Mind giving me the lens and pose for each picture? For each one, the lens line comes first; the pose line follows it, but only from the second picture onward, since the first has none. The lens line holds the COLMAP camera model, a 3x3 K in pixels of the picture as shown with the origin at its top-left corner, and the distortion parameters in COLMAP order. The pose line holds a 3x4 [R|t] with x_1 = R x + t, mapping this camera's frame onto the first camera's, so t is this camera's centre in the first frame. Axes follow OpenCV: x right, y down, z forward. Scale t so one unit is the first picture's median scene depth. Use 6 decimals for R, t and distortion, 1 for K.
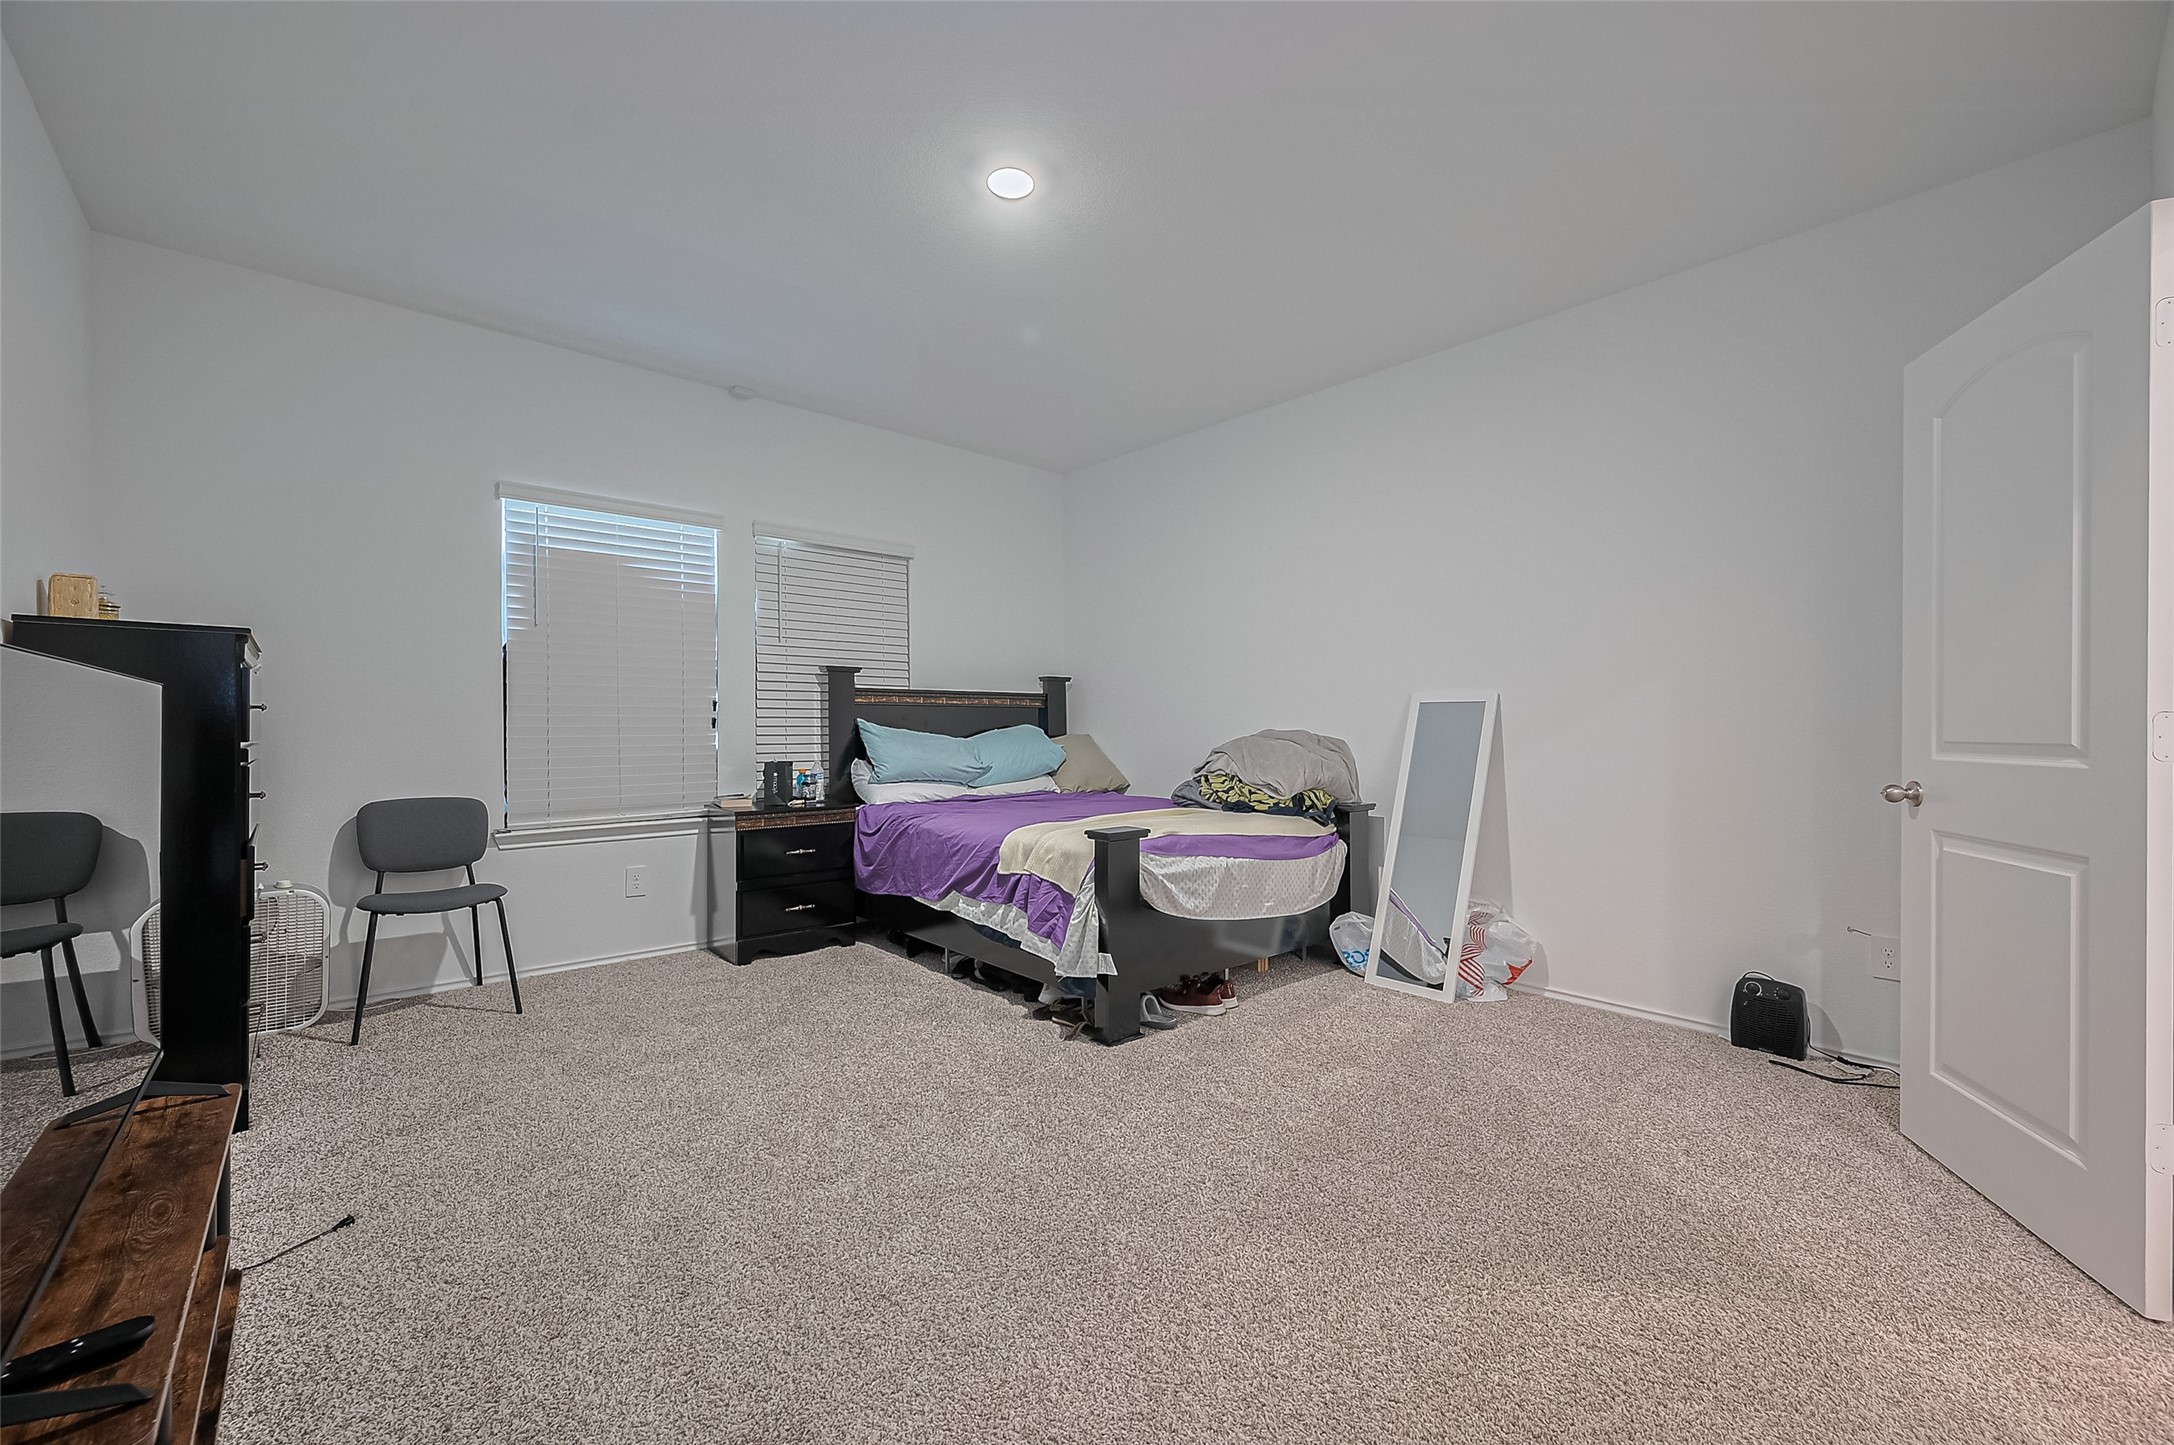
lens RADIAL K [[862.7, 0, 1078.0], [0, 862.7, 728.5], [0, 0, 1]] dist [-0.000747, -0.000719]
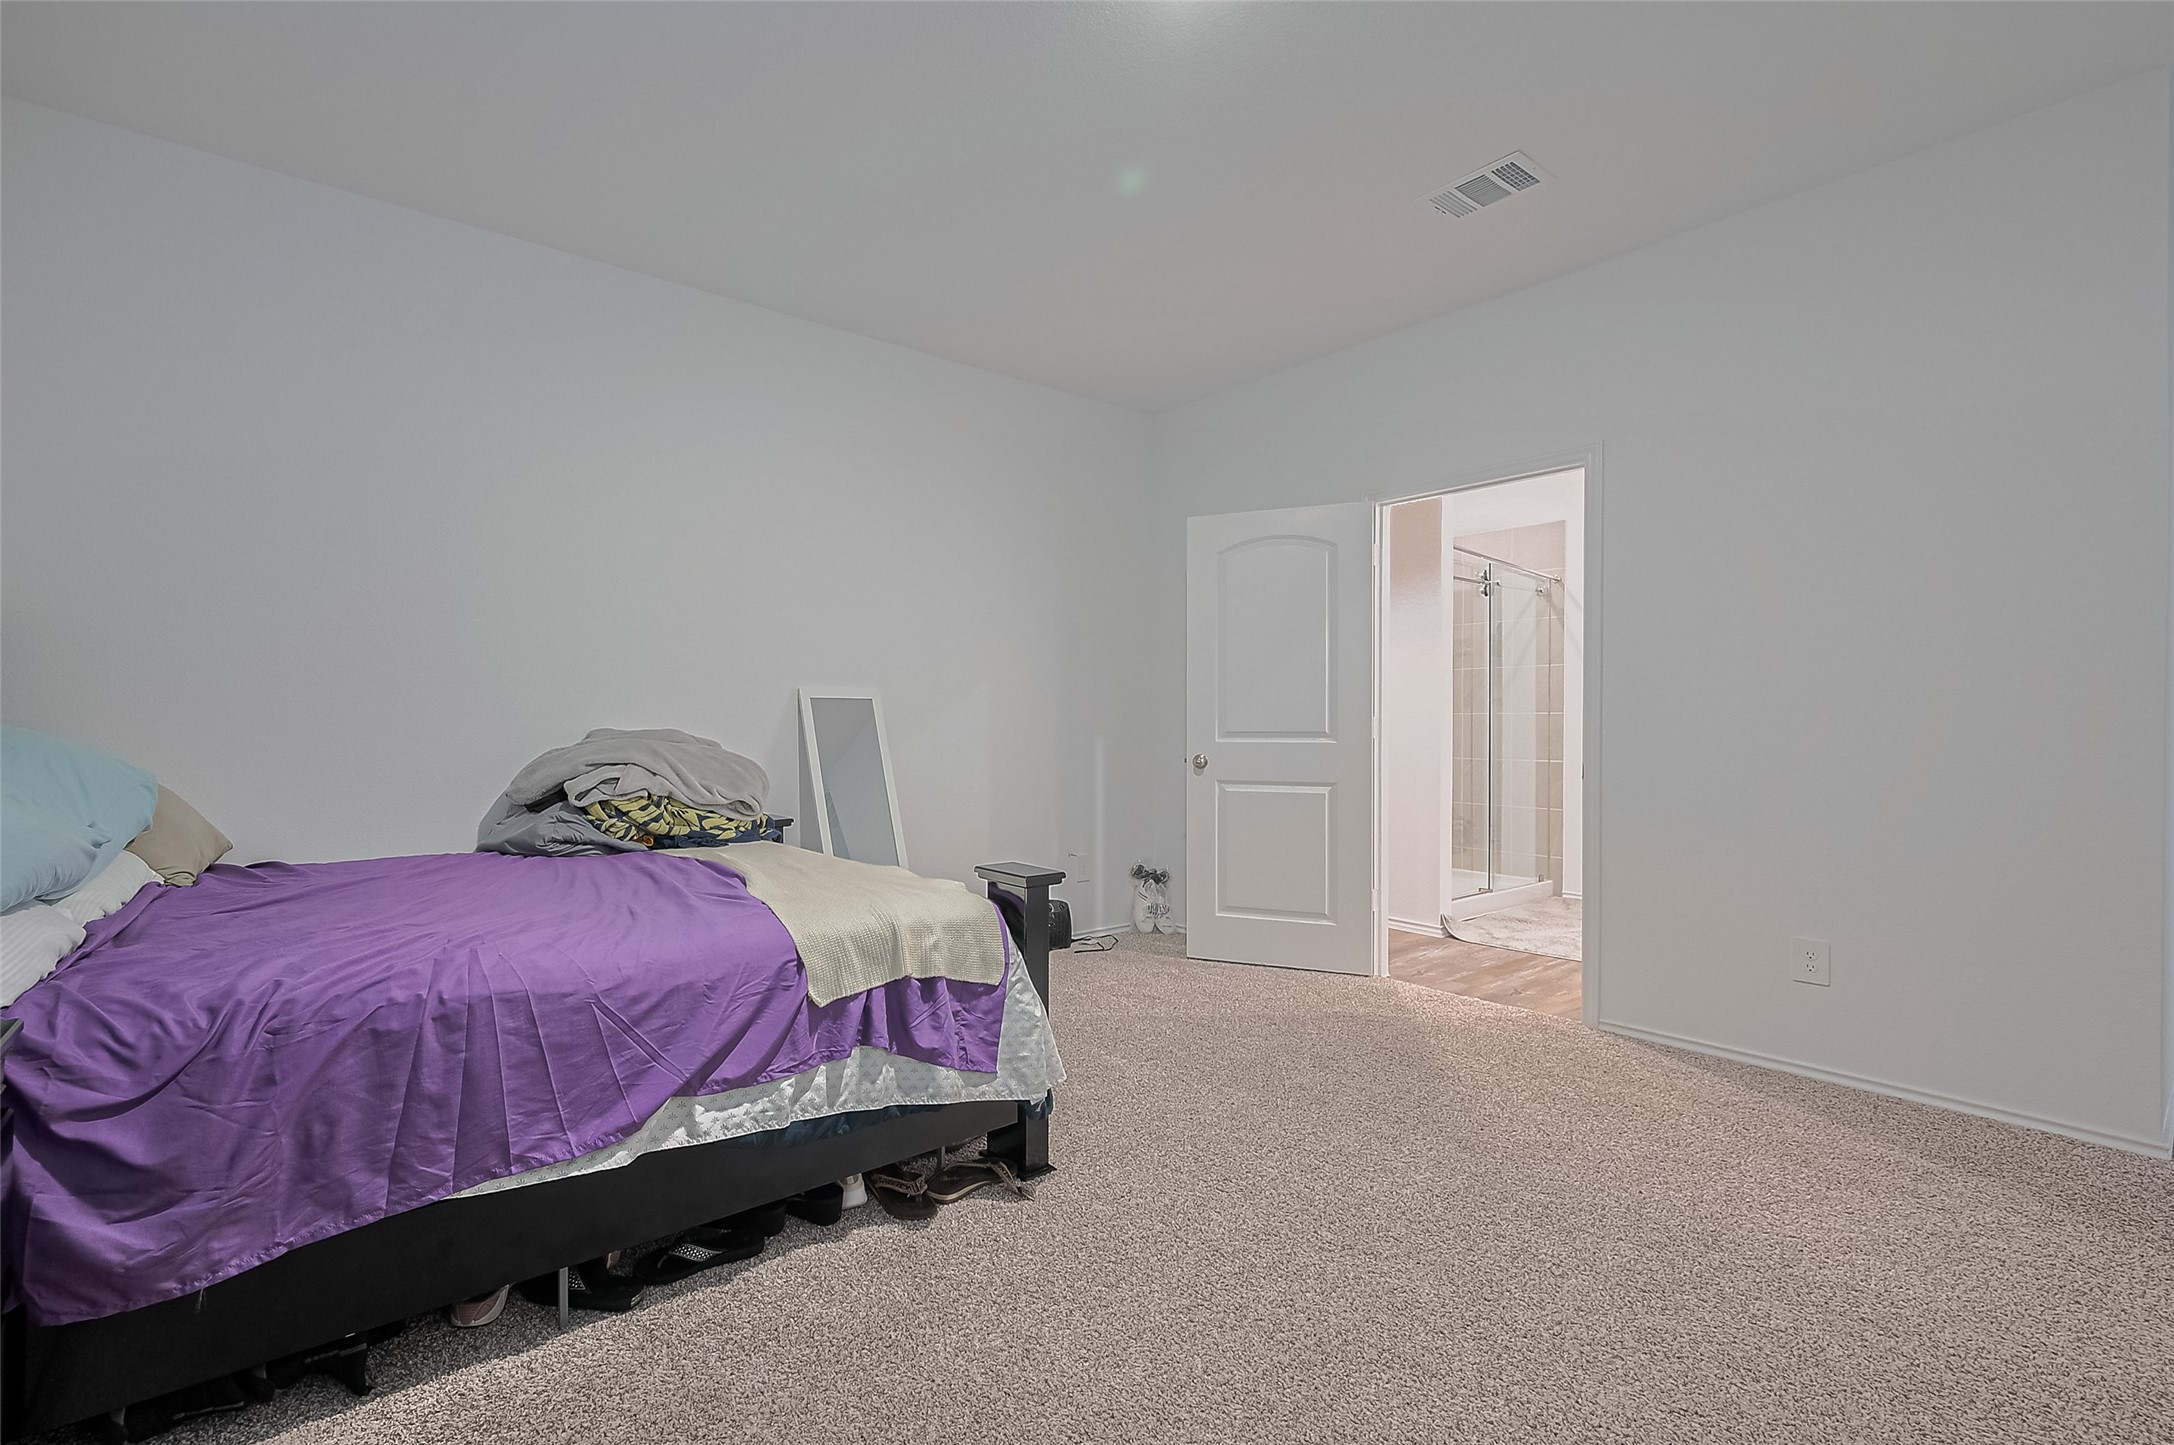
lens RADIAL K [[862.7, 0, 1078.5], [0, 862.7, 716.7], [0, 0, 1]] dist [-0.000747, -0.000719]
pose [[0.100147, 0.005406, 0.994958, -0.578243], [0.001638, 0.999983, -0.005598, -0.003722], [-0.994971, 0.002191, 0.100136, 0.770308]]
